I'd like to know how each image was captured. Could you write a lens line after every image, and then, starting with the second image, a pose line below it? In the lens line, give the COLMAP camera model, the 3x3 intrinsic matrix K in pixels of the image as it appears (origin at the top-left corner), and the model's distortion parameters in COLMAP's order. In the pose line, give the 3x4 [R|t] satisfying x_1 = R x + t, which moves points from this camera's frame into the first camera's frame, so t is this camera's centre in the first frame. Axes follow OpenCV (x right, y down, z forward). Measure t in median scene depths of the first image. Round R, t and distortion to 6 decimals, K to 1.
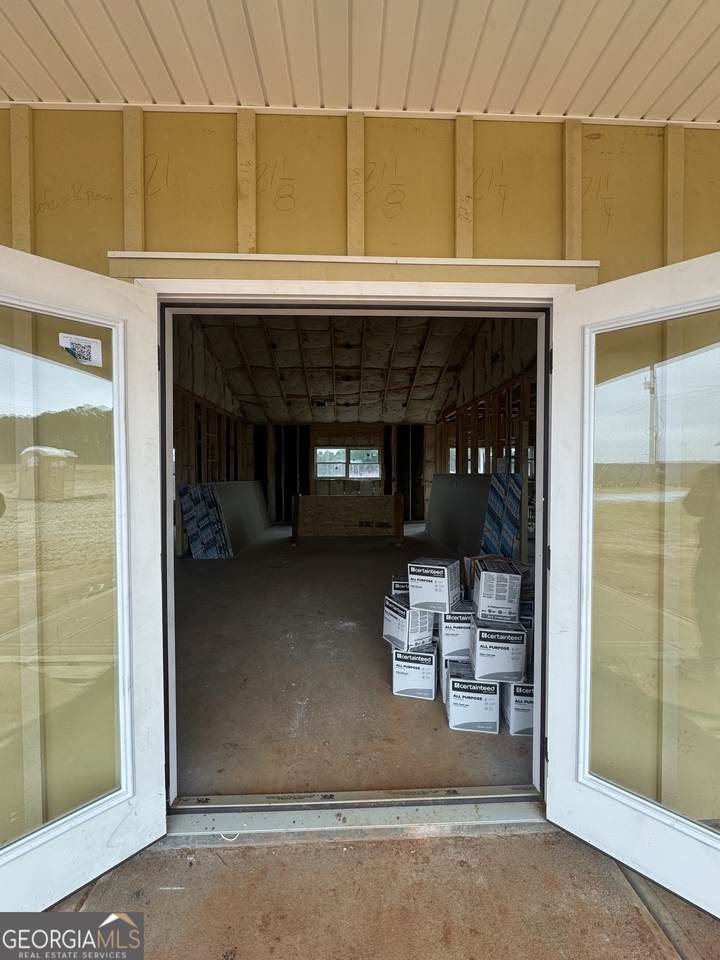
lens RADIAL K [[383.7, 0, 360.0], [0, 383.7, 480.0], [0, 0, 1]] dist [-0.000241, -0.000030]
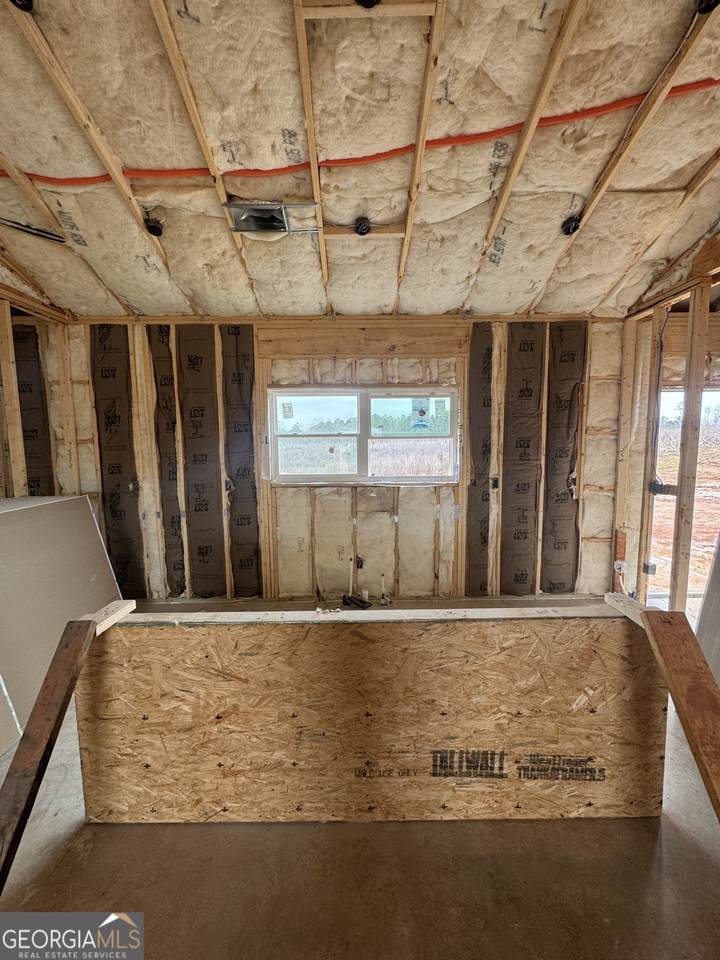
lens RADIAL K [[383.7, 0, 360.0], [0, 383.7, 480.0], [0, 0, 1]] dist [-0.000241, -0.000030]
pose [[0.999542, -0.003466, -0.030068, -0.031255], [0.005920, 0.996623, 0.081902, -0.040610], [0.029683, -0.082043, 0.996187, 0.802863]]
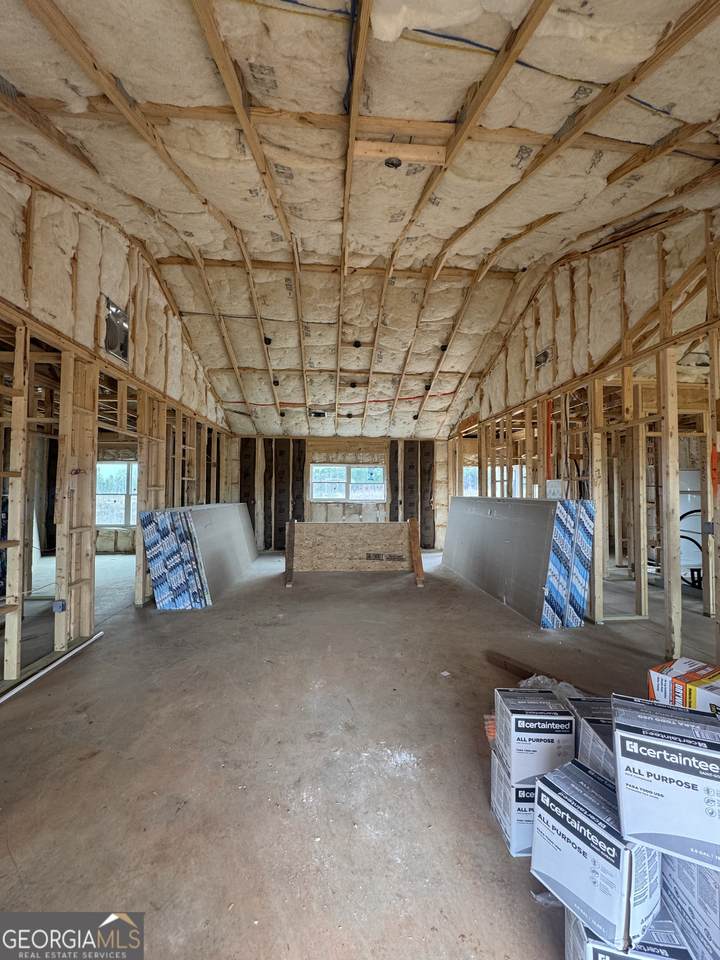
lens RADIAL K [[383.7, 0, 360.0], [0, 383.7, 480.0], [0, 0, 1]] dist [-0.000241, -0.000030]
pose [[0.999112, 0.008666, 0.041238, -0.050977], [-0.006682, 0.998824, -0.048026, -0.011198], [-0.041605, 0.047707, 0.997994, 0.158512]]
